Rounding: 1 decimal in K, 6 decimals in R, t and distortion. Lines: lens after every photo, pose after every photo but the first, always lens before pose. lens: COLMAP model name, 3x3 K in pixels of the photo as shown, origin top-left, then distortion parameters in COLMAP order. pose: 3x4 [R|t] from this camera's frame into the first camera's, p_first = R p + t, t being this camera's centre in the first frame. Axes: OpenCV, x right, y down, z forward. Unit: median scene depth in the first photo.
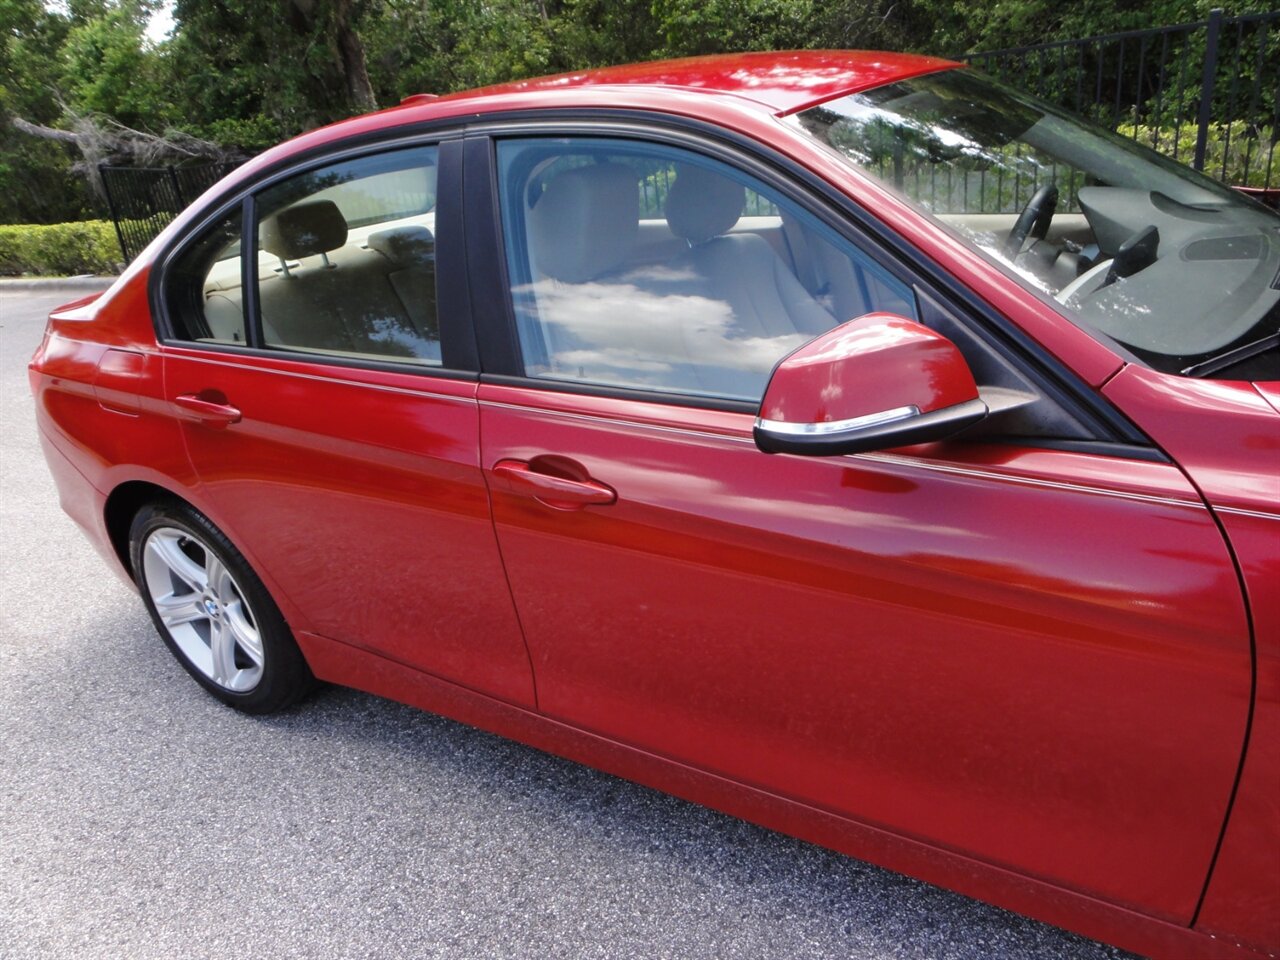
lens RADIAL K [[905.9, 0, 645.0], [0, 905.9, 478.1], [0, 0, 1]] dist [0.001799, -0.000322]
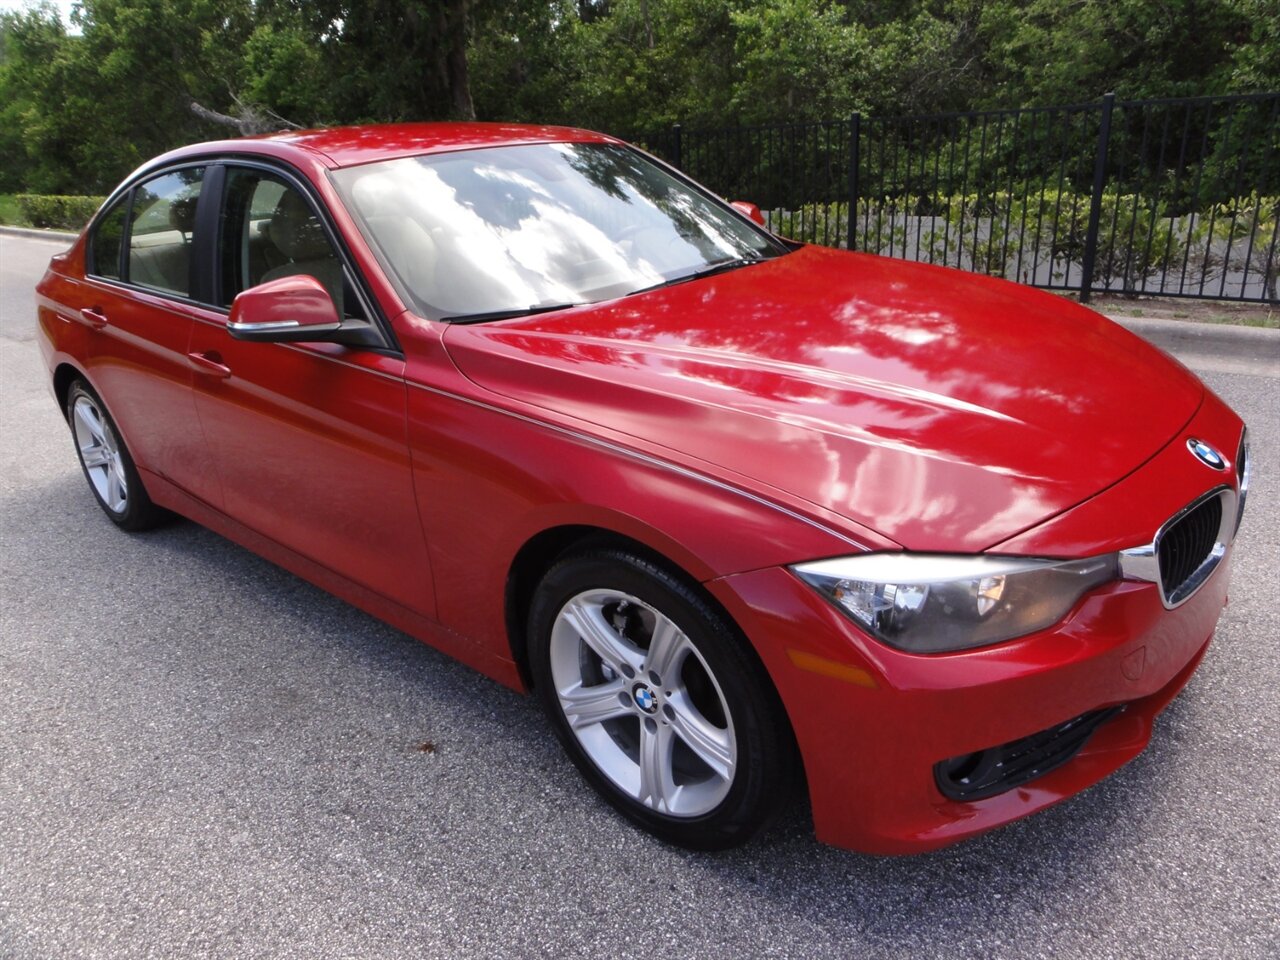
lens RADIAL K [[907.8, 0, 645.7], [0, 907.8, 470.5], [0, 0, 1]] dist [0.002839, -0.000672]
pose [[0.984142, 0.121154, -0.129565, 0.493934], [-0.124339, 0.992098, -0.016751, 0.067386], [0.126512, 0.032596, 0.991429, -0.319780]]
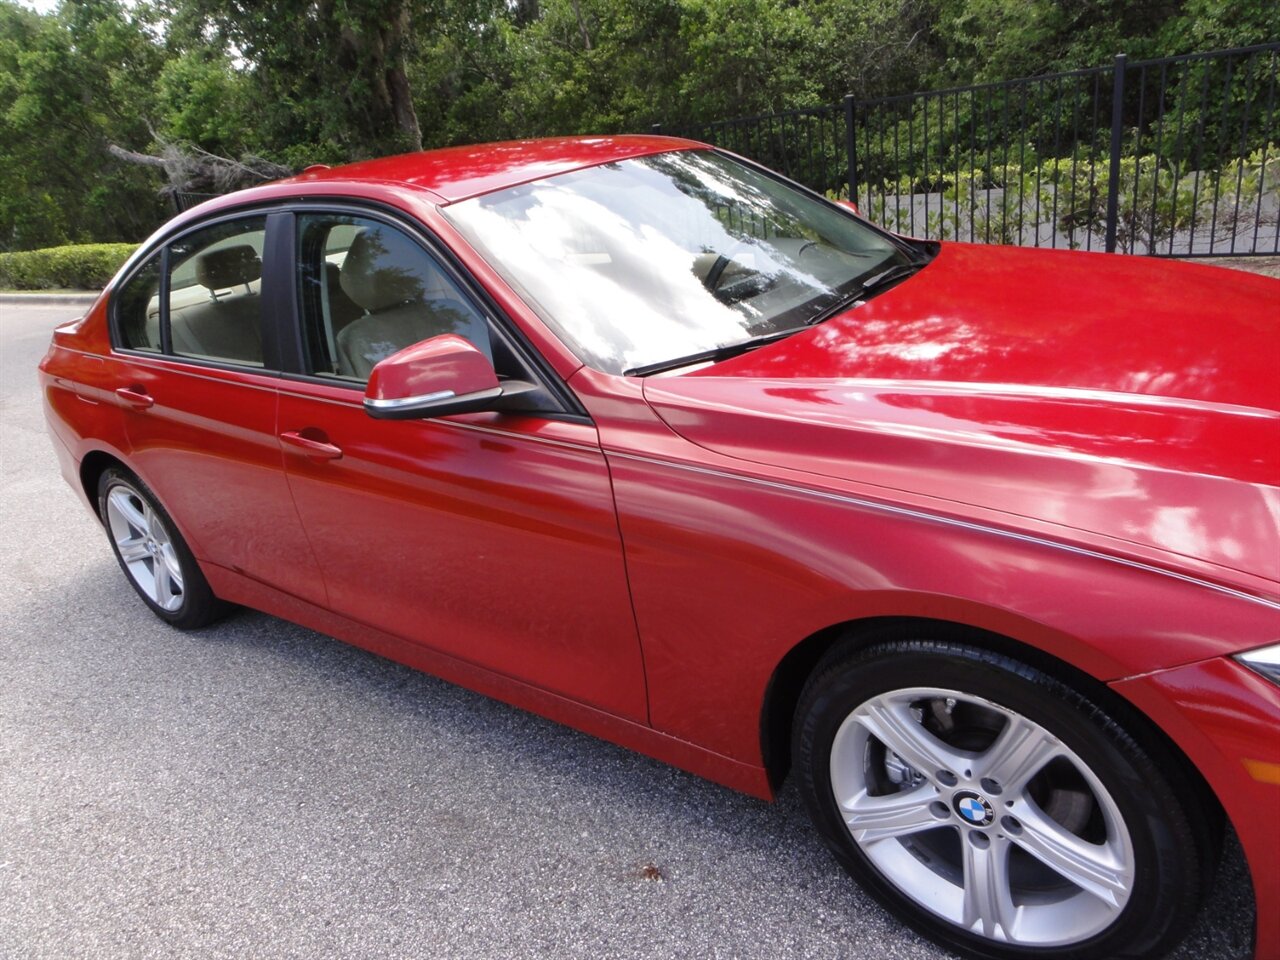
lens RADIAL K [[905.9, 0, 645.0], [0, 905.9, 478.1], [0, 0, 1]] dist [0.001799, -0.000322]
pose [[0.996662, 0.019460, -0.079290, 0.288189], [-0.020543, 0.999706, -0.012863, 0.034837], [0.079016, 0.014449, 0.996769, -0.231932]]
